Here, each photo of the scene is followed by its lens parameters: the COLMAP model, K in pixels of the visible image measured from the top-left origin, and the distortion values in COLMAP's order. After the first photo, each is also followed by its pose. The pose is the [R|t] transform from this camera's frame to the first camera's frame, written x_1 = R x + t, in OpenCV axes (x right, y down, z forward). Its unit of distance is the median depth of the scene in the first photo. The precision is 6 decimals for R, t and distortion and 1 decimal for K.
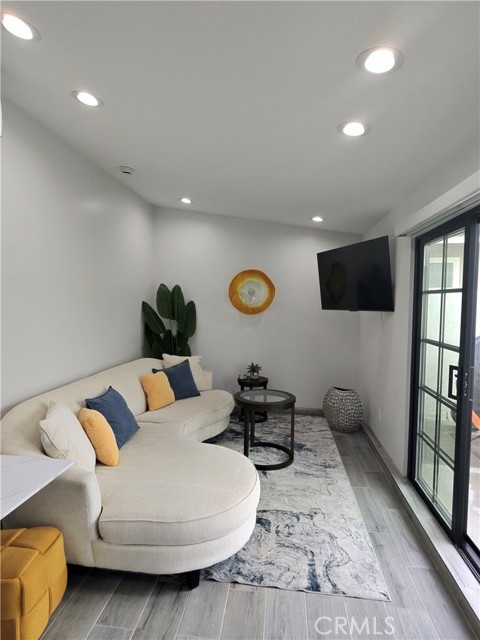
lens RADIAL K [[352.2, 0, 246.8], [0, 352.2, 319.8], [0, 0, 1]] dist [-0.004166, -0.003421]
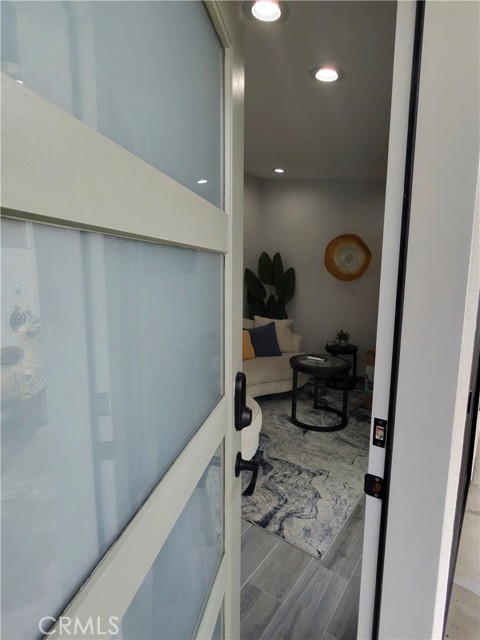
lens RADIAL K [[352.2, 0, 246.9], [0, 352.2, 314.2], [0, 0, 1]] dist [-0.004166, -0.003421]
pose [[0.866026, 0.049573, -0.497535, 0.289168], [-0.013835, 0.997068, 0.075264, 0.008482], [0.499807, -0.058297, 0.864173, 0.022824]]
